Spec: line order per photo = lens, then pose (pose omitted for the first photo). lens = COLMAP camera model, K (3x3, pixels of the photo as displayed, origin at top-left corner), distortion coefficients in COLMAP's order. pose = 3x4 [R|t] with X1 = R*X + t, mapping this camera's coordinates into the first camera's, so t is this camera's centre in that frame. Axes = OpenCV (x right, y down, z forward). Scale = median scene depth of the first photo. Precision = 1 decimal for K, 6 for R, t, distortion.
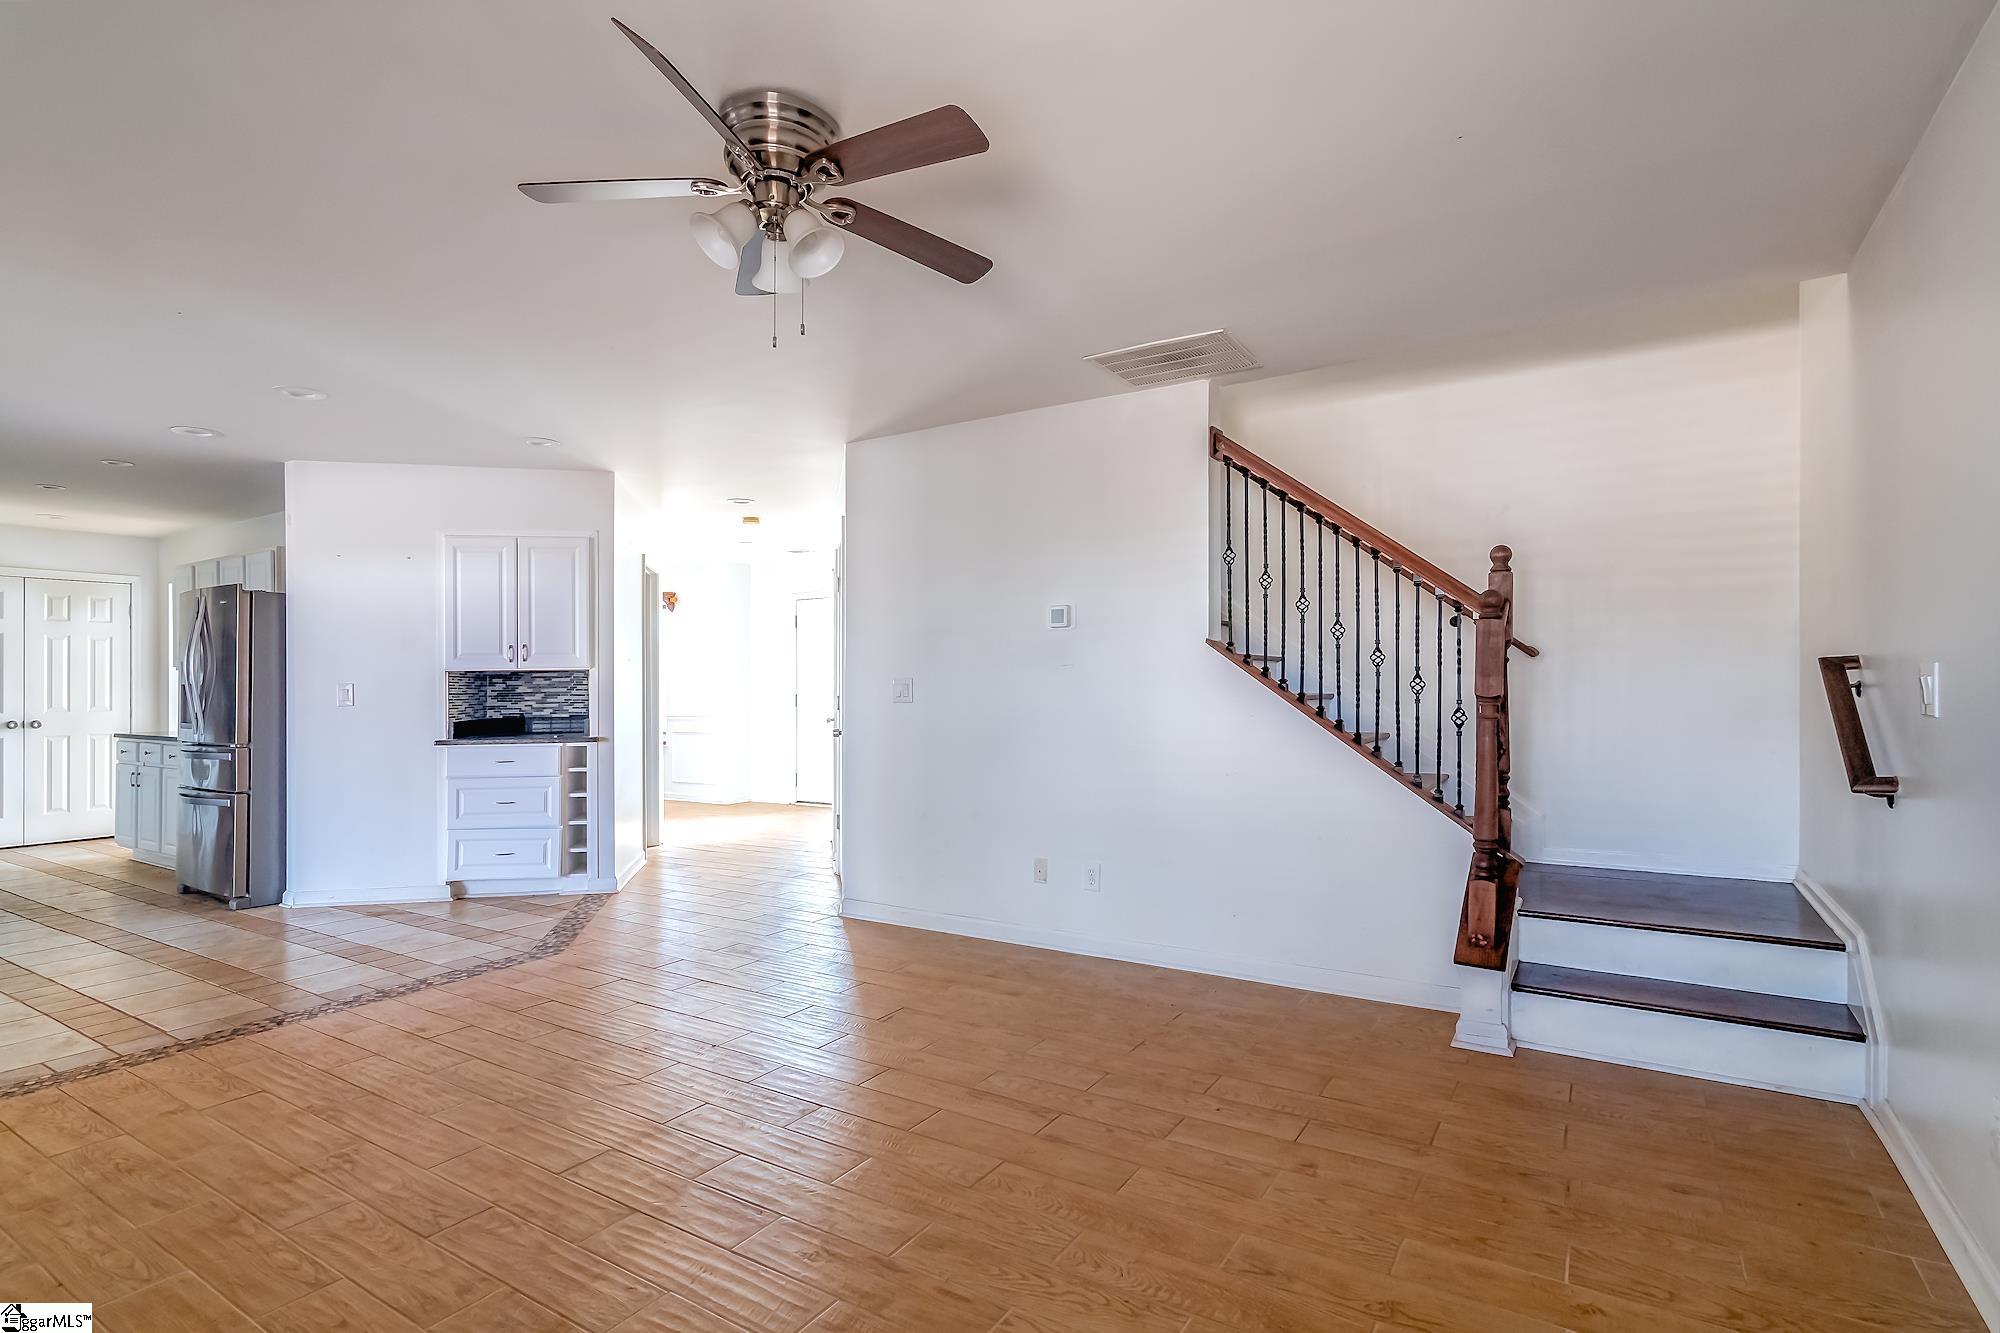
lens RADIAL K [[984.9, 0, 1000.0], [0, 984.9, 666.5], [0, 0, 1]] dist [-0.021201, 0.000938]
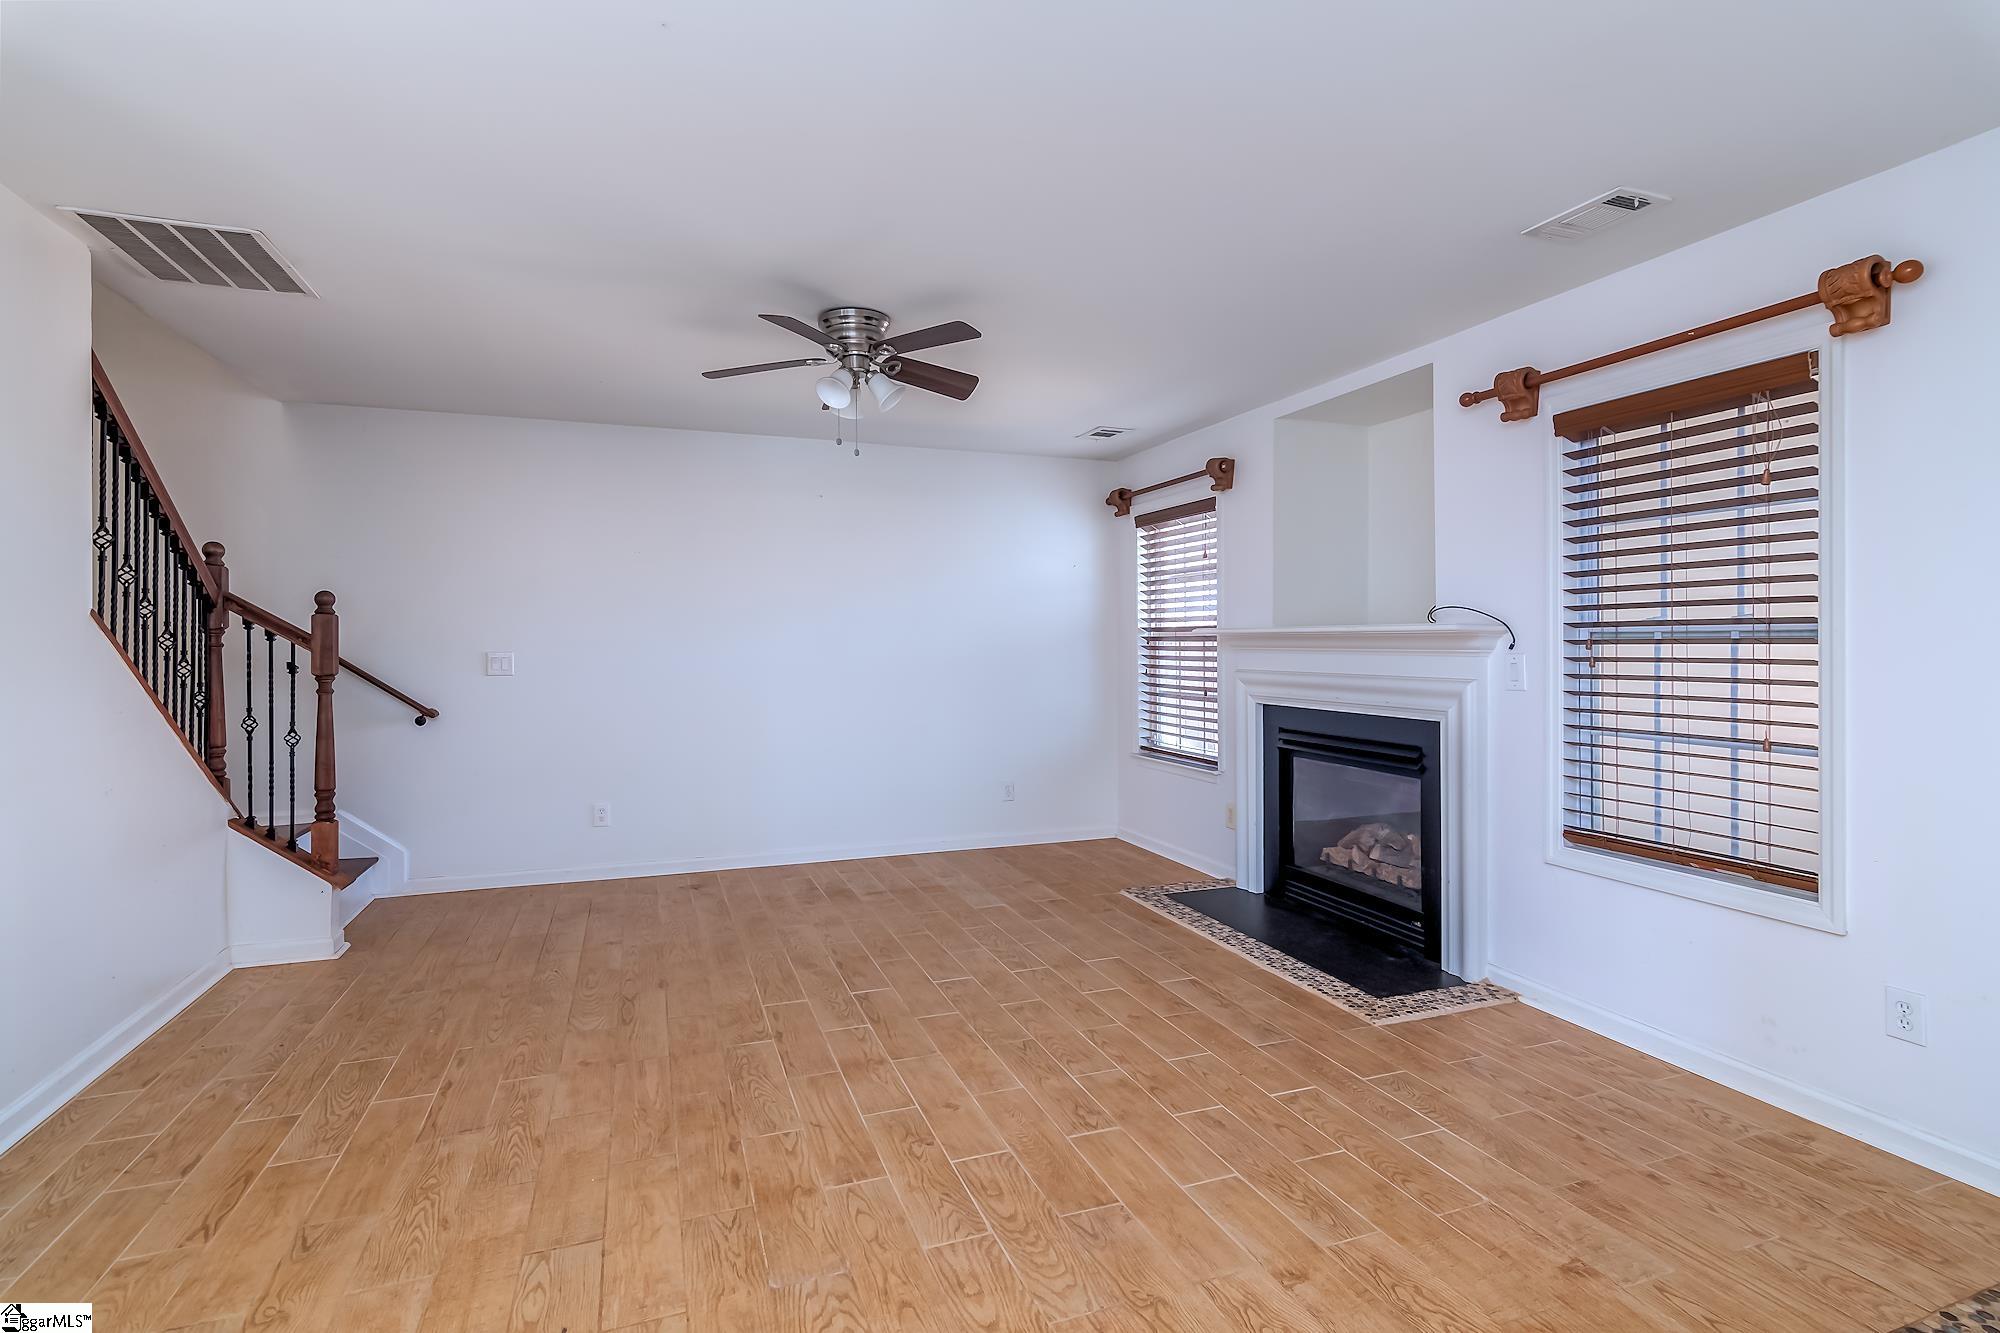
lens RADIAL K [[984.9, 0, 1000.0], [0, 984.9, 666.5], [0, 0, 1]] dist [-0.021201, 0.000938]
pose [[-0.796857, -0.011017, 0.604068, -1.145094], [-0.003225, 0.999897, 0.013982, -0.006515], [-0.604160, 0.009194, -0.796810, 1.753568]]
